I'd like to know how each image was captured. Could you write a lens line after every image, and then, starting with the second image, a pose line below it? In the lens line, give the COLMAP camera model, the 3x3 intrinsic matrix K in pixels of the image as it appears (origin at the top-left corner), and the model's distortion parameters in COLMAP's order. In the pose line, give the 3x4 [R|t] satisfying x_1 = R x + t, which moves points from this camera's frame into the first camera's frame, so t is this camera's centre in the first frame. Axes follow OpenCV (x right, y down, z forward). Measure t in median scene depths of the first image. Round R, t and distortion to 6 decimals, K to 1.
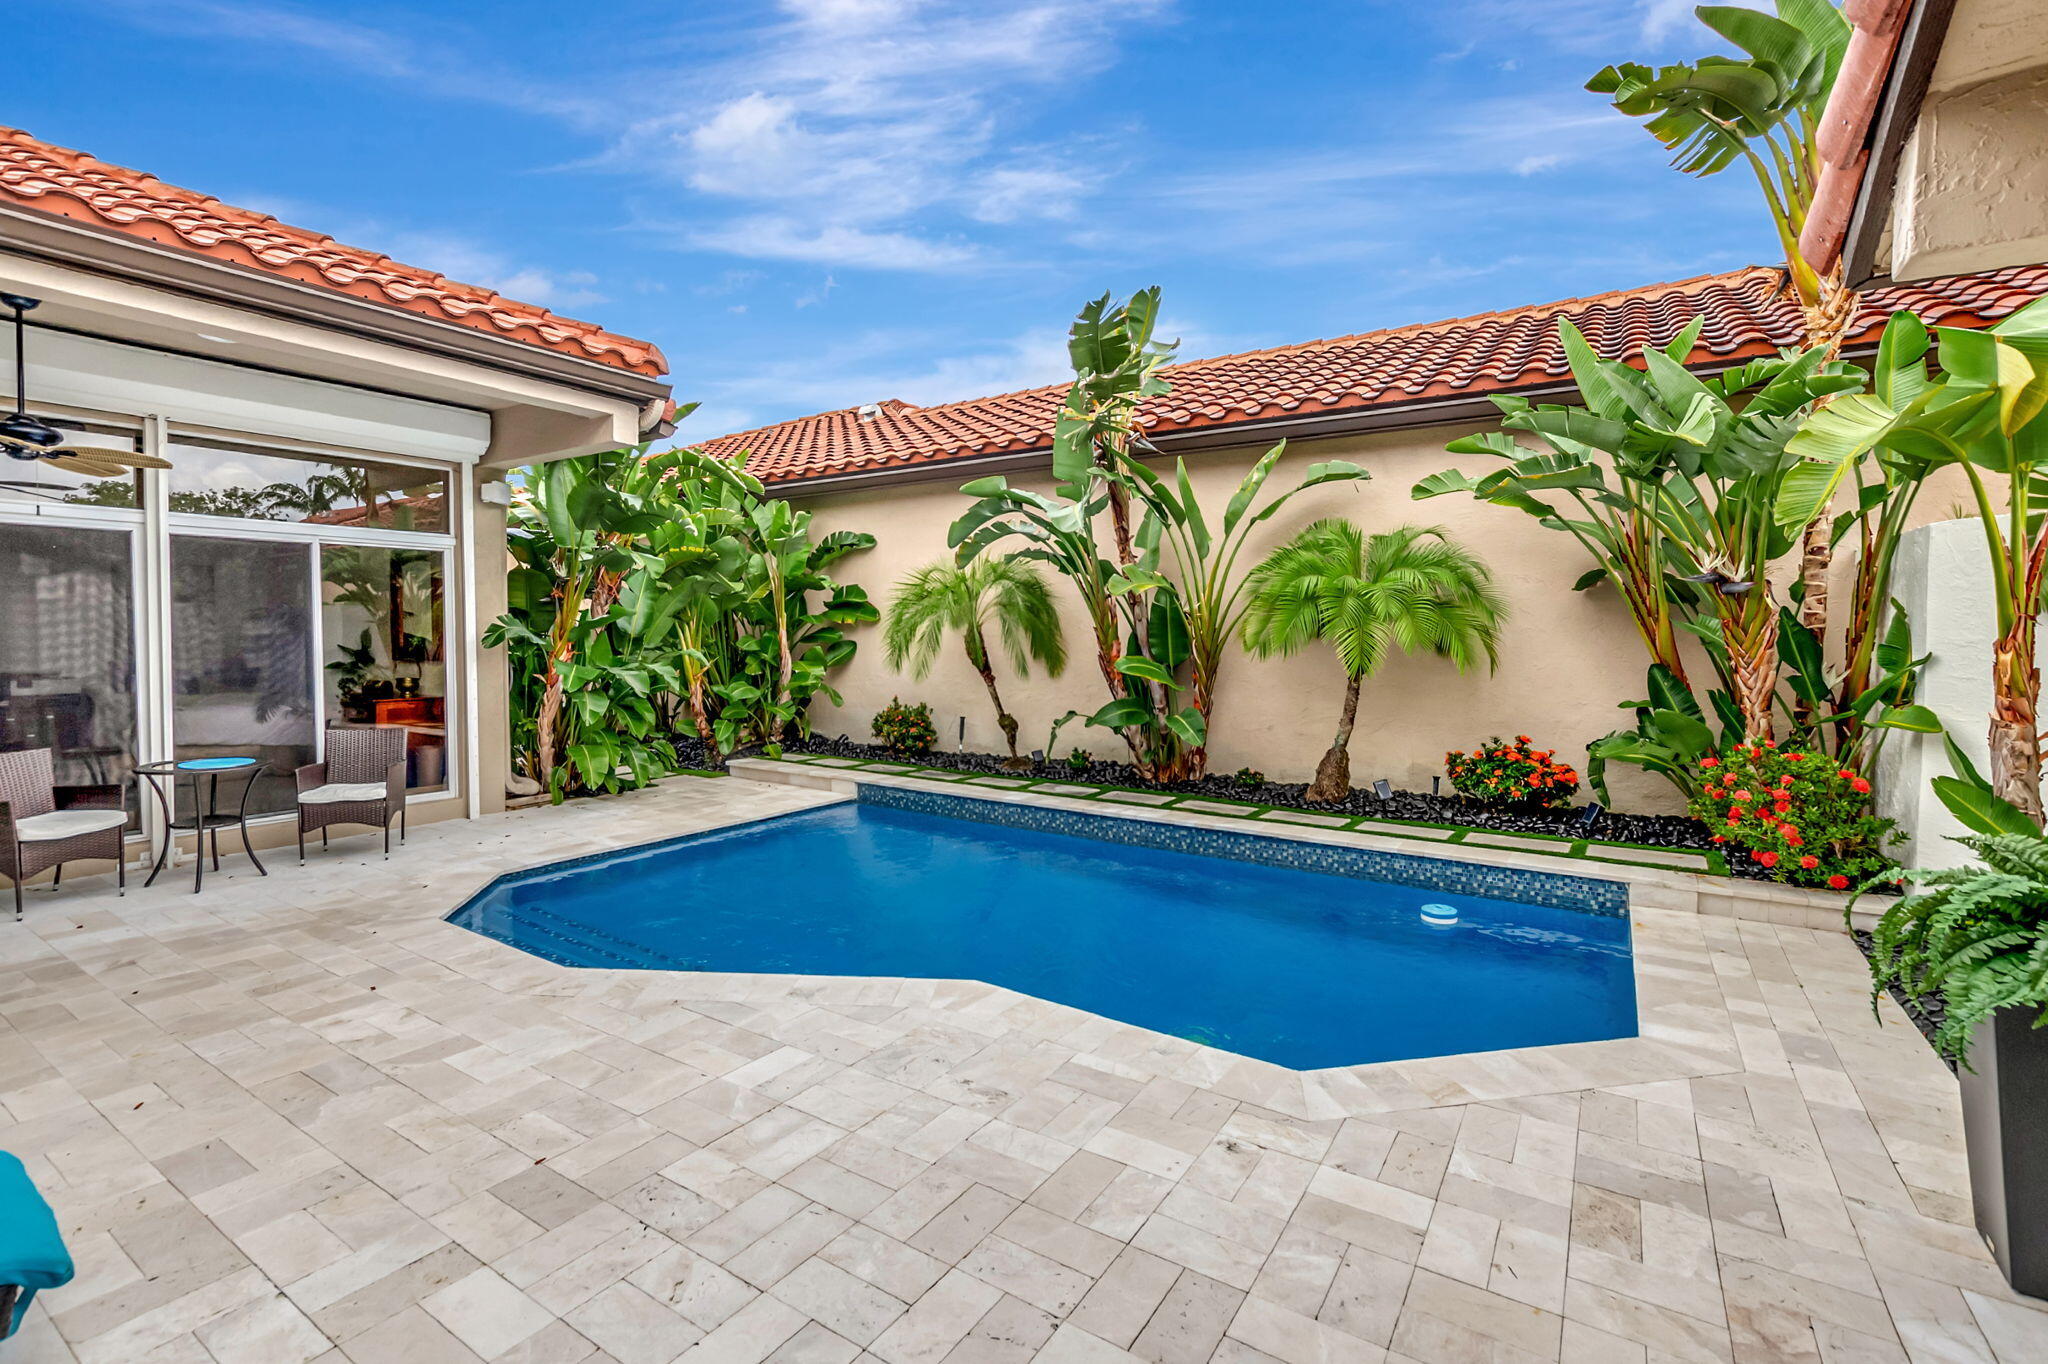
lens RADIAL K [[885.8, 0, 1039.0], [0, 885.8, 646.8], [0, 0, 1]] dist [0.000361, -0.000376]
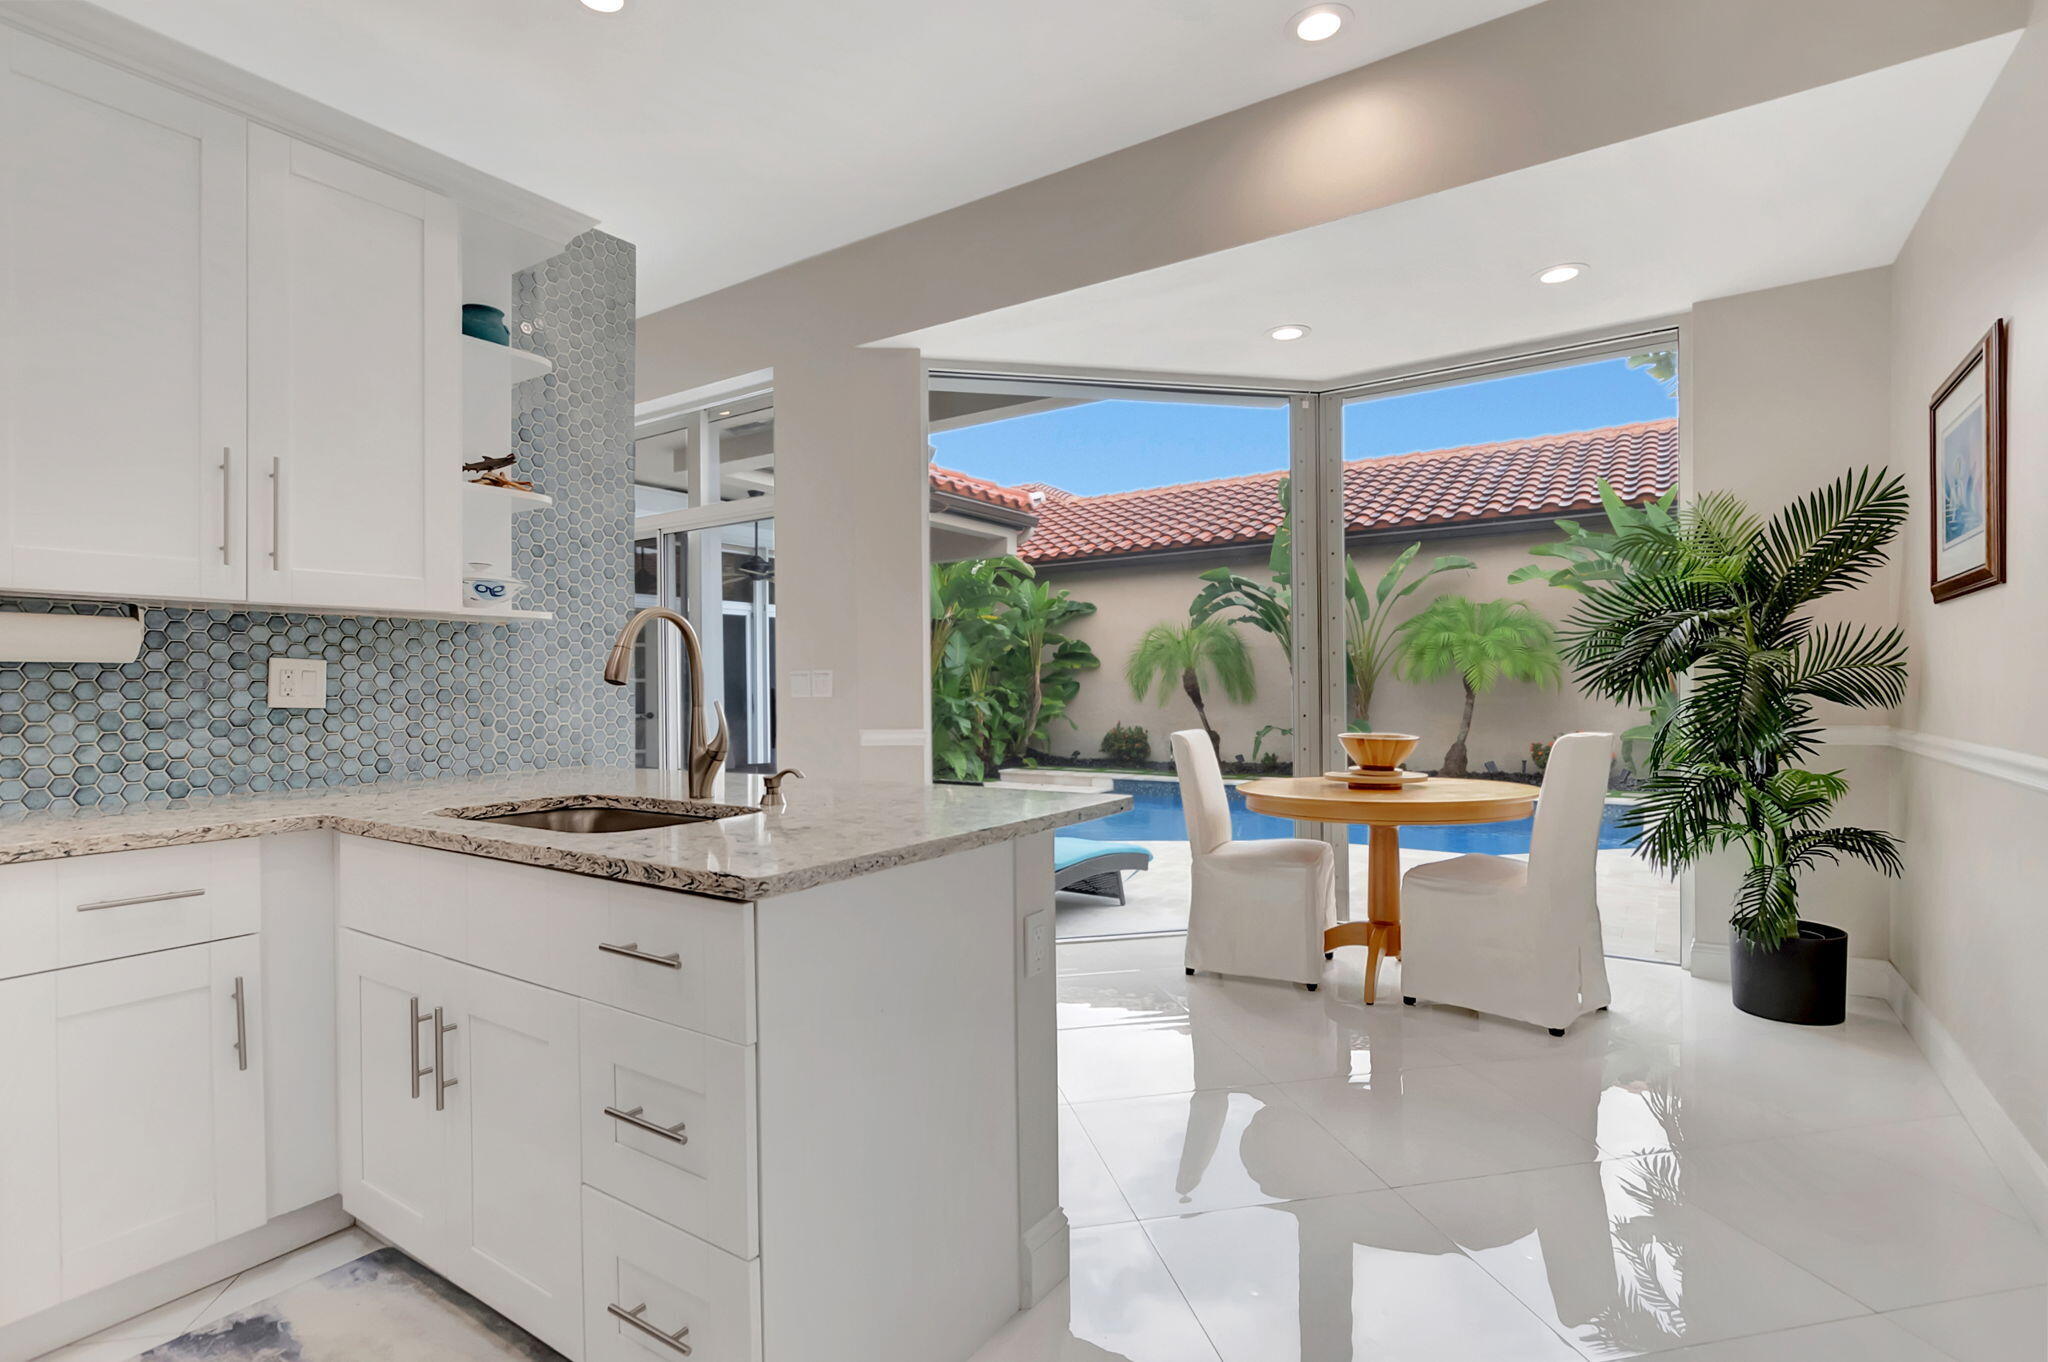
lens RADIAL K [[988.5, 0, 1024.9], [0, 988.5, 687.7], [0, 0, 1]] dist [-0.010390, 0.001280]
pose [[0.999899, -0.014102, 0.001569, -0.389311], [0.014122, 0.999809, -0.013520, 0.028230], [-0.001378, 0.013541, 0.999907, -0.662787]]
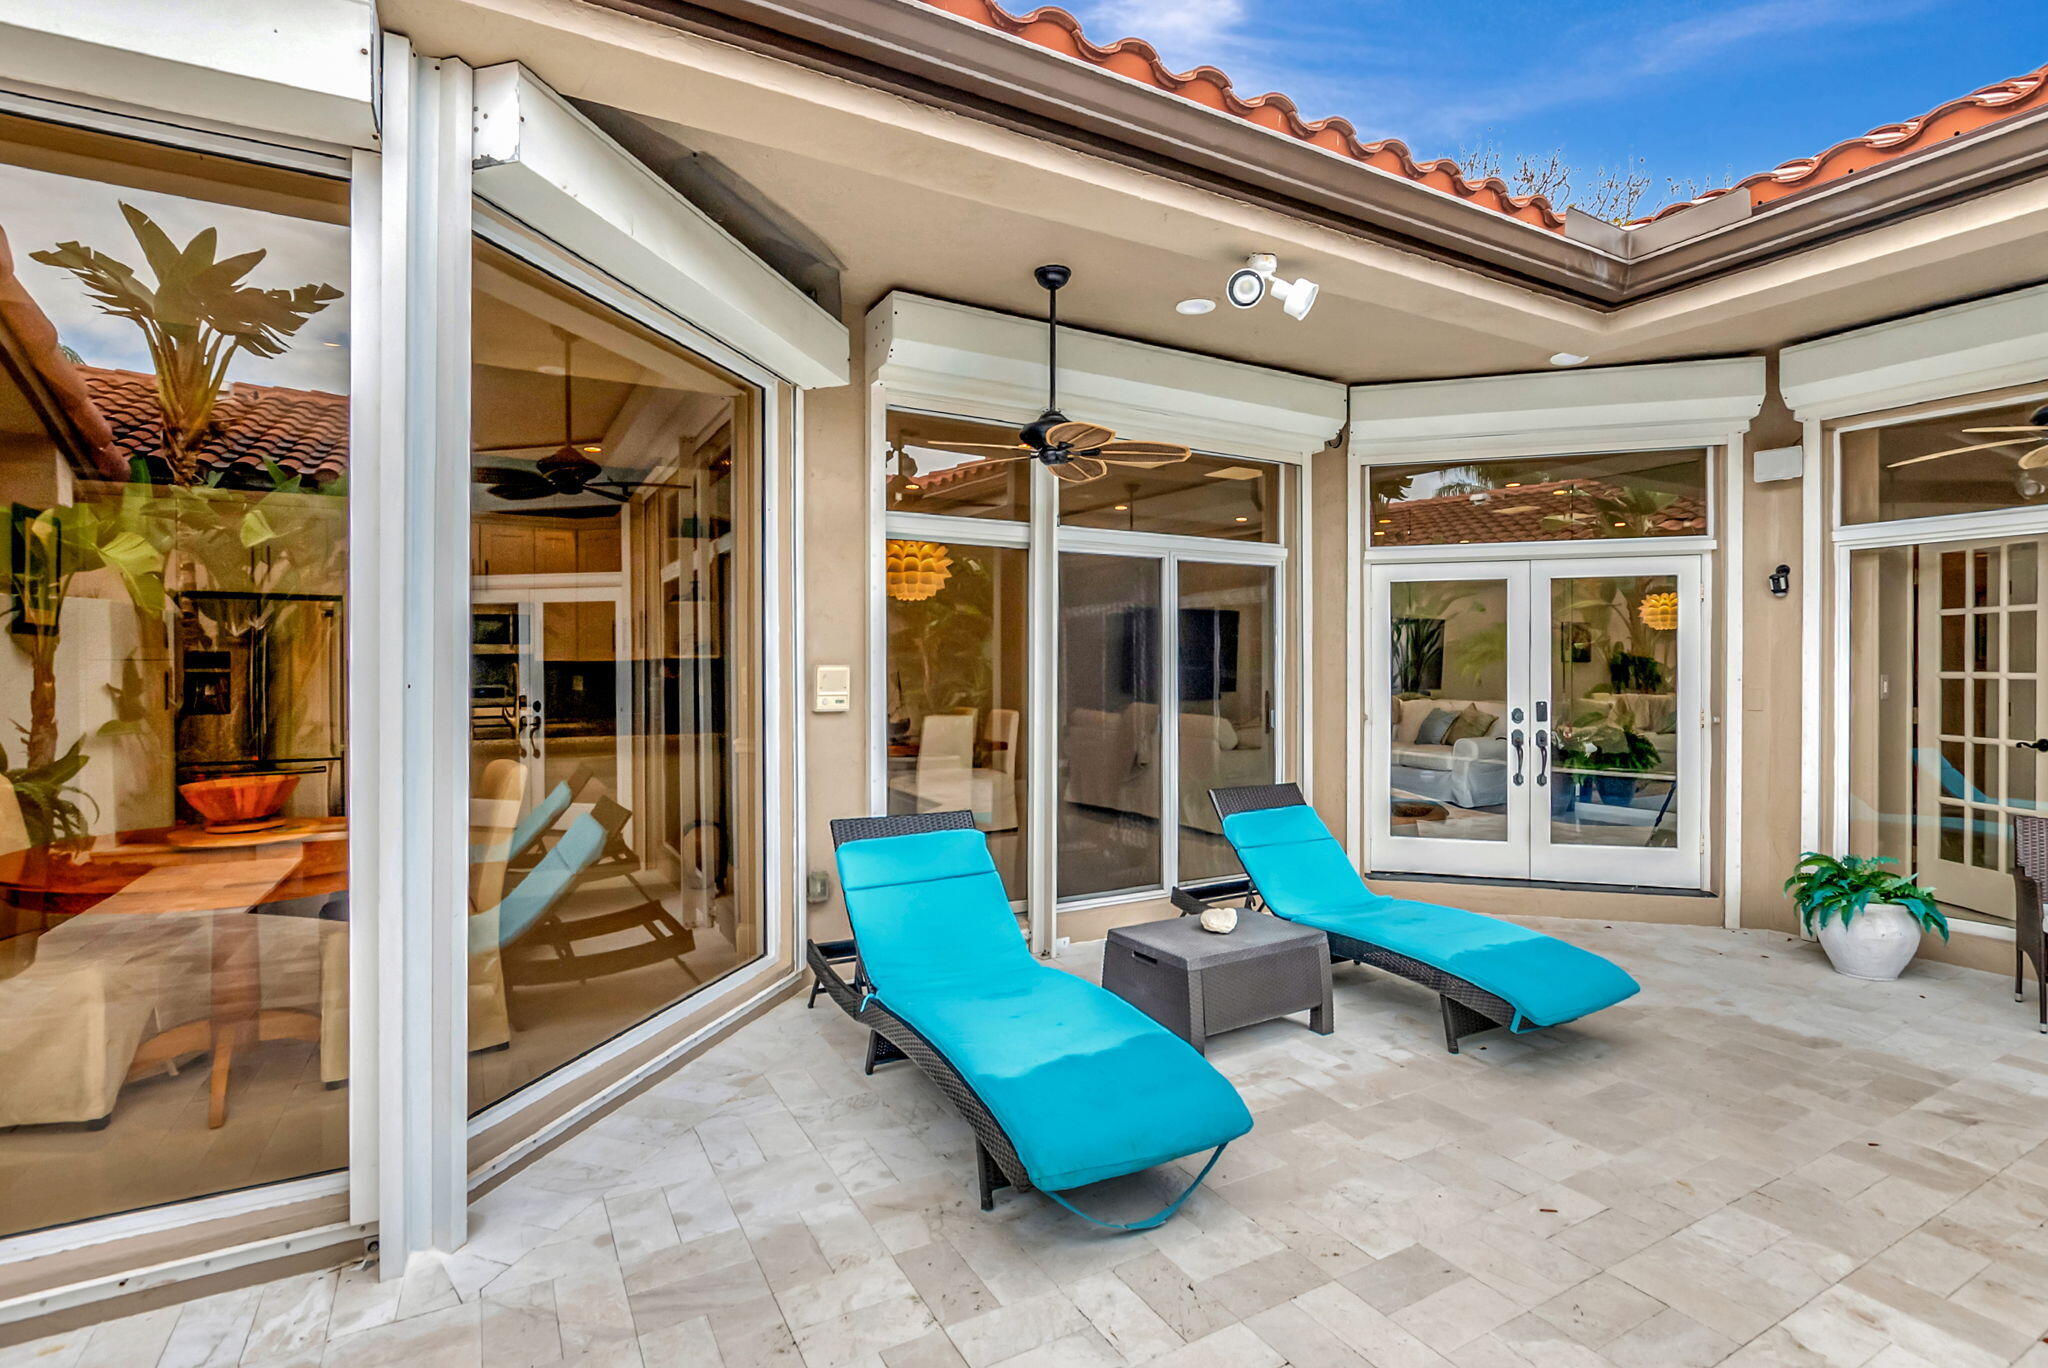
lens RADIAL K [[988.5, 0, 1025.4], [0, 988.5, 663.7], [0, 0, 1]] dist [-0.010390, 0.001280]
pose [[-0.471119, 0.008266, -0.882031, 0.103668], [-0.017292, 0.999677, 0.018605, -0.042483], [0.881900, 0.024017, -0.470824, 1.140836]]
